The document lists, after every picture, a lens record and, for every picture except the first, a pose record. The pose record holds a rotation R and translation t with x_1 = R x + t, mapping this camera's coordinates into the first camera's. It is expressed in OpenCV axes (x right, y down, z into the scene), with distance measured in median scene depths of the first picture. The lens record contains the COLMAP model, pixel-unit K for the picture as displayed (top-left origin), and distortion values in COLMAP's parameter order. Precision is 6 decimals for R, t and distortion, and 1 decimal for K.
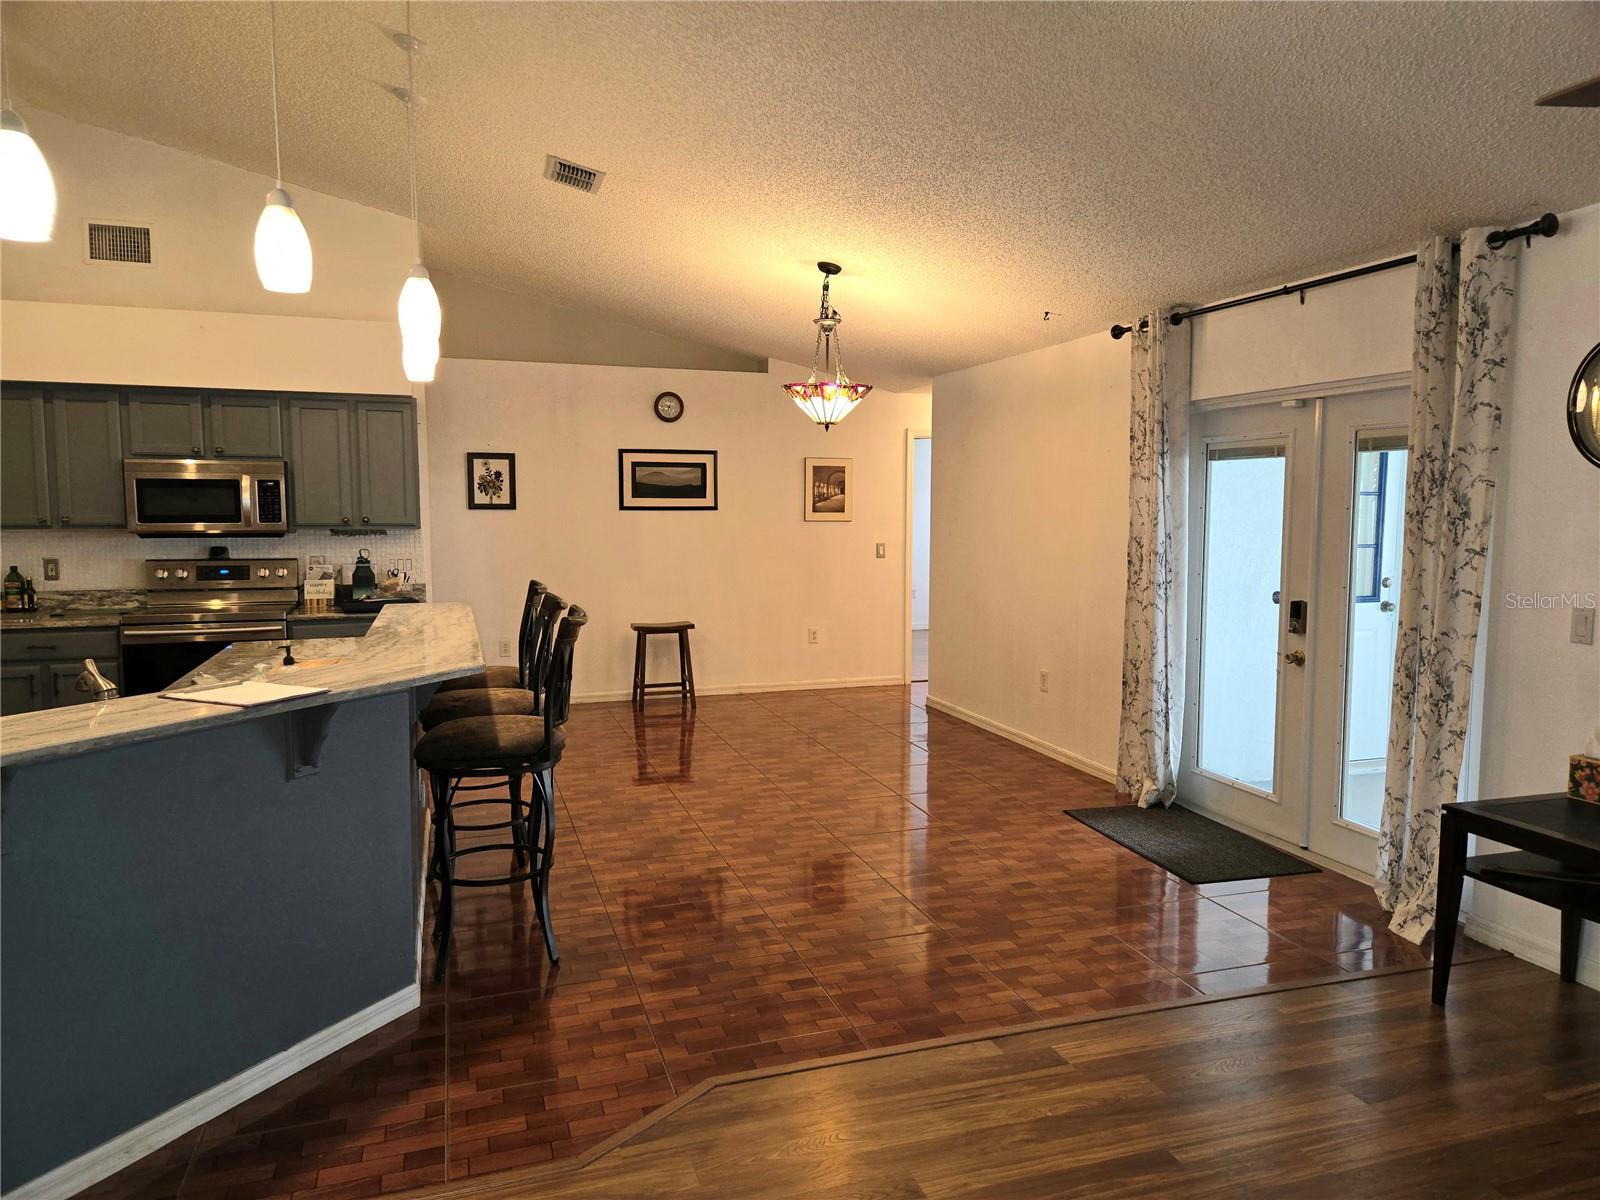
lens RADIAL K [[1069.3, 0, 798.0], [0, 1069.3, 602.0], [0, 0, 1]] dist [0.004676, -0.000203]
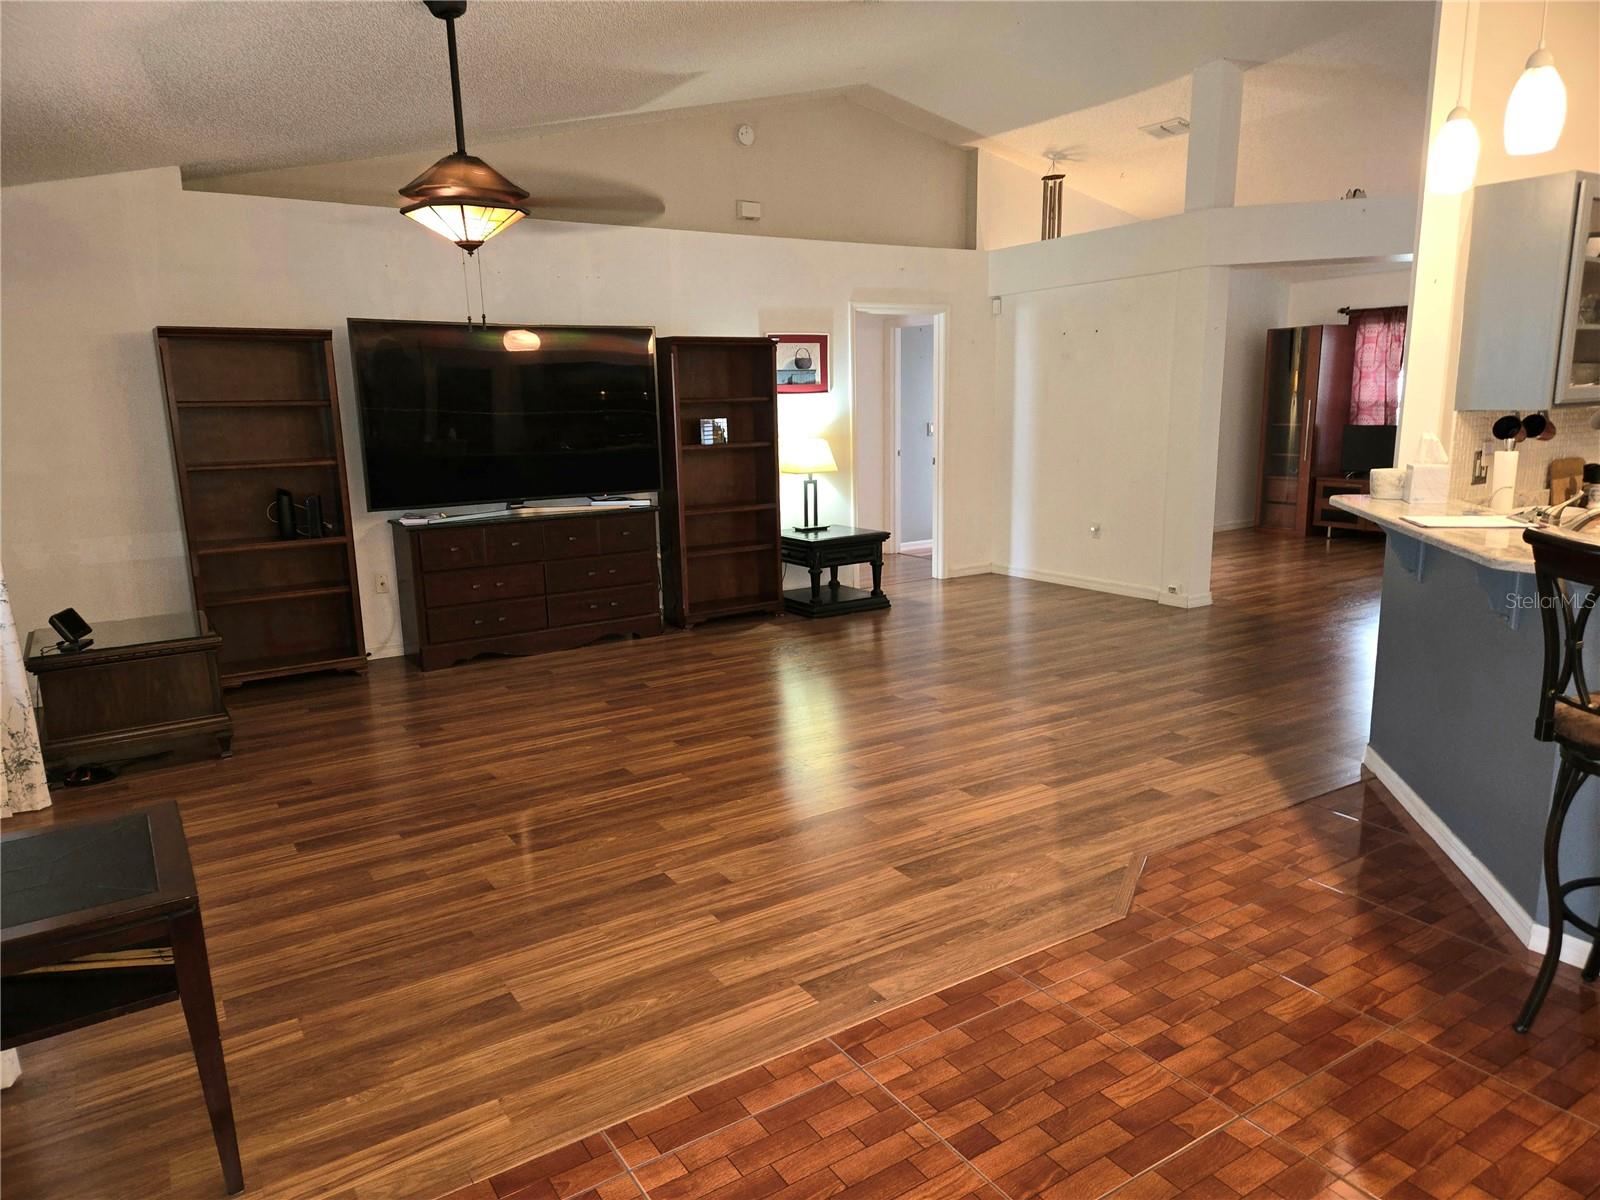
lens RADIAL K [[1069.3, 0, 798.8], [0, 1069.3, 603.7], [0, 0, 1]] dist [0.004676, -0.000203]
pose [[-0.967394, 0.080862, -0.240022, 0.440640], [0.010482, 0.959635, 0.281052, -0.151806], [0.253060, 0.269372, -0.929193, 1.738245]]
